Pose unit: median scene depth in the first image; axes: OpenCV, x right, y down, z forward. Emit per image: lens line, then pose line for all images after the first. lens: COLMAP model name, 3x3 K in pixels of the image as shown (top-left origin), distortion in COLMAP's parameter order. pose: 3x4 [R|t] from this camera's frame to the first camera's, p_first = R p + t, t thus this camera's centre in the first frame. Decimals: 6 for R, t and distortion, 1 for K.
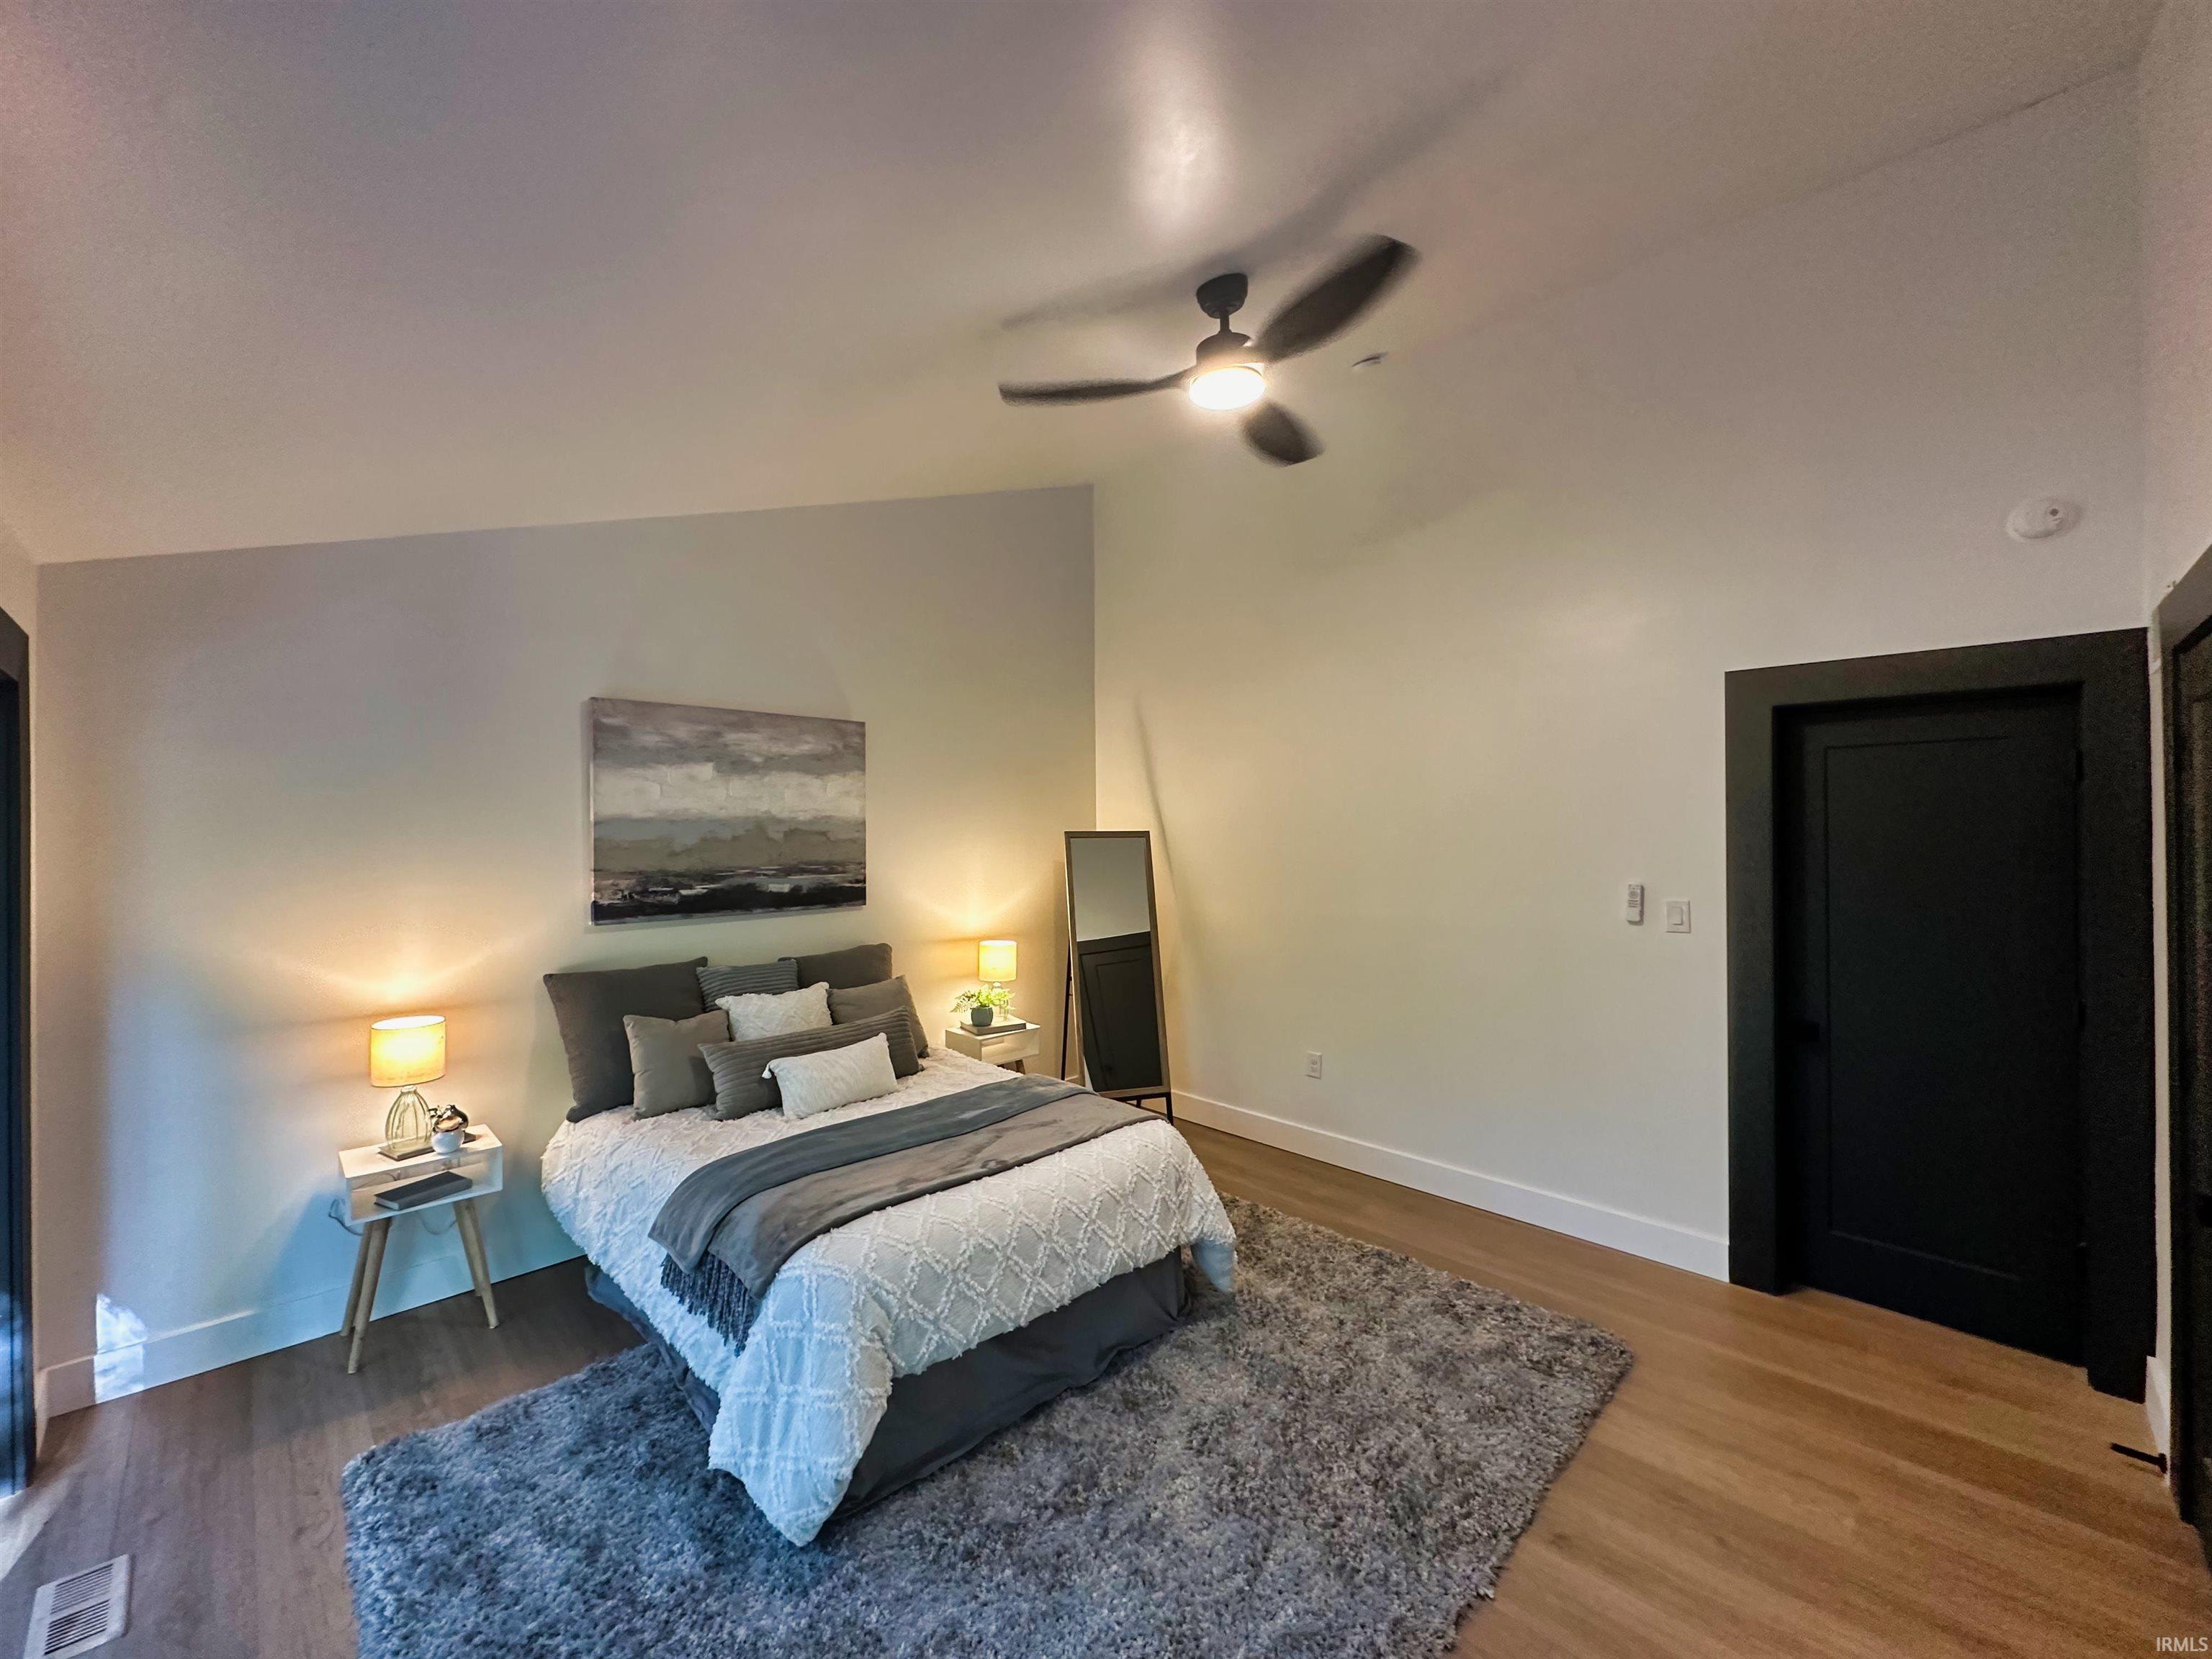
lens RADIAL K [[880.9, 0, 1106.0], [0, 880.9, 829.5], [0, 0, 1]] dist [-0.001570, 0.000256]
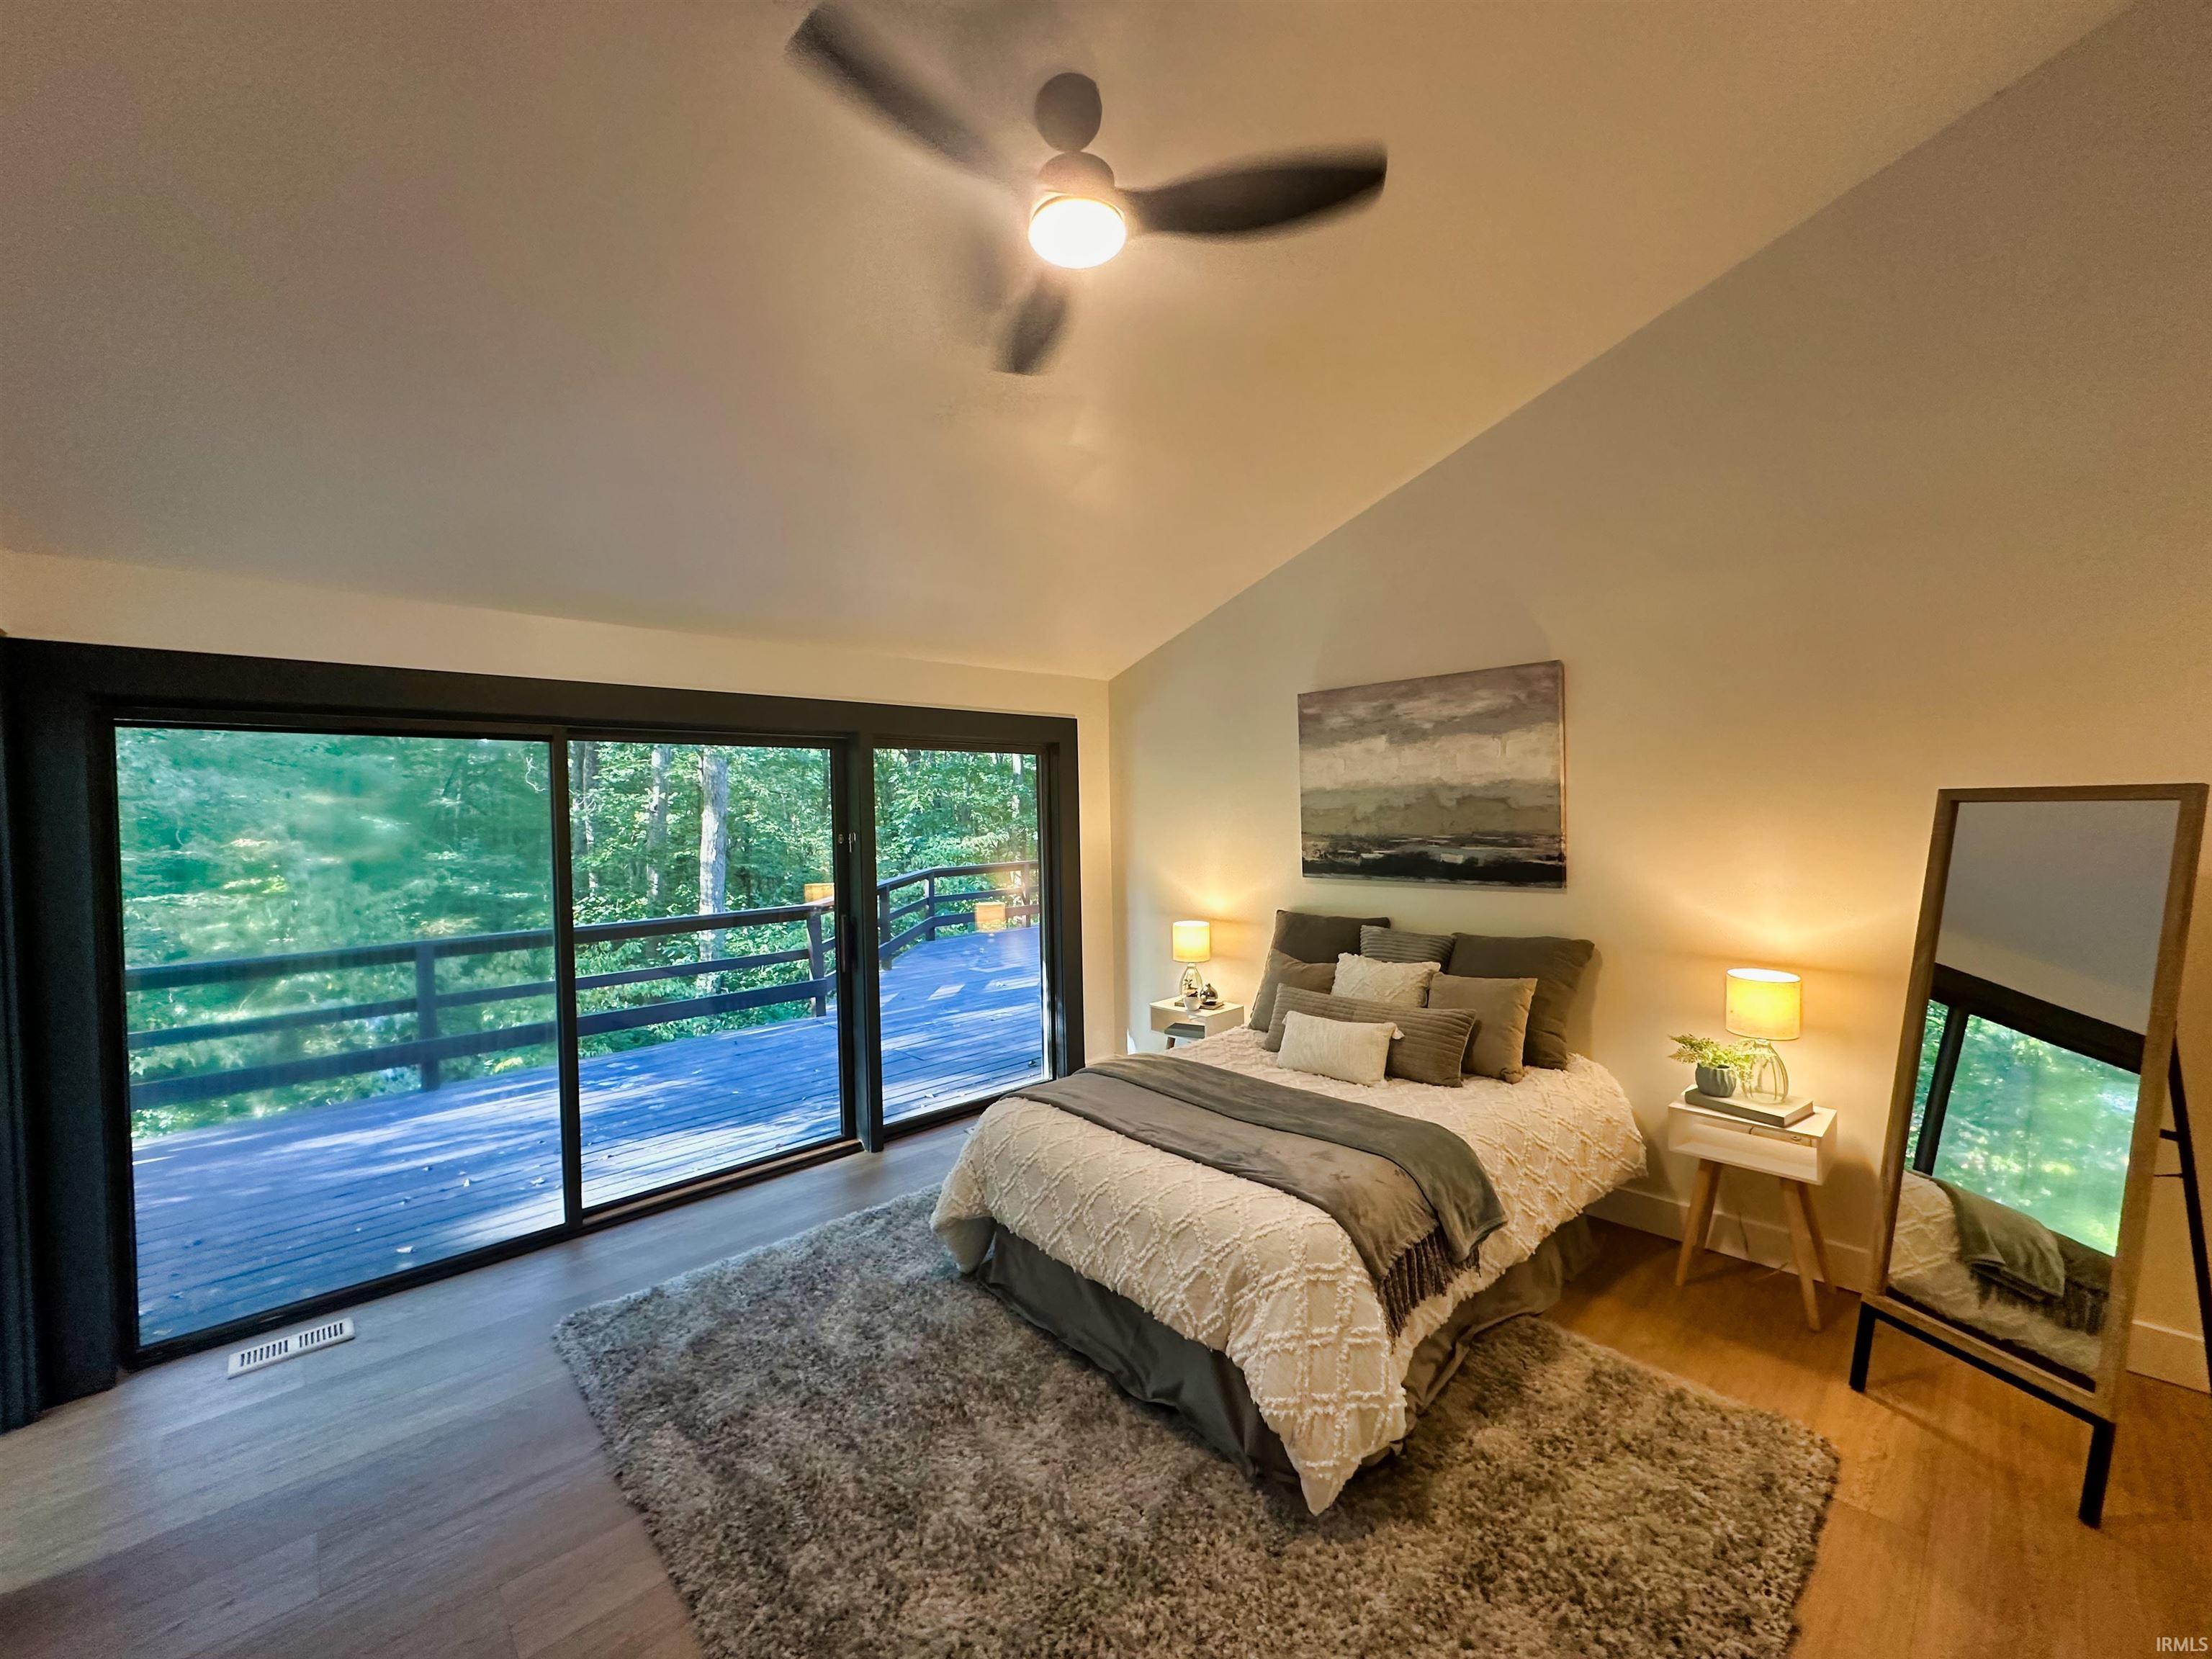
lens RADIAL K [[880.9, 0, 1106.0], [0, 880.9, 829.5], [0, 0, 1]] dist [-0.001570, 0.000256]
pose [[-0.032586, 0.030294, -0.999010, 0.607876], [0.024519, 0.999264, 0.029502, -0.001945], [0.999168, -0.023533, -0.033305, 0.684843]]
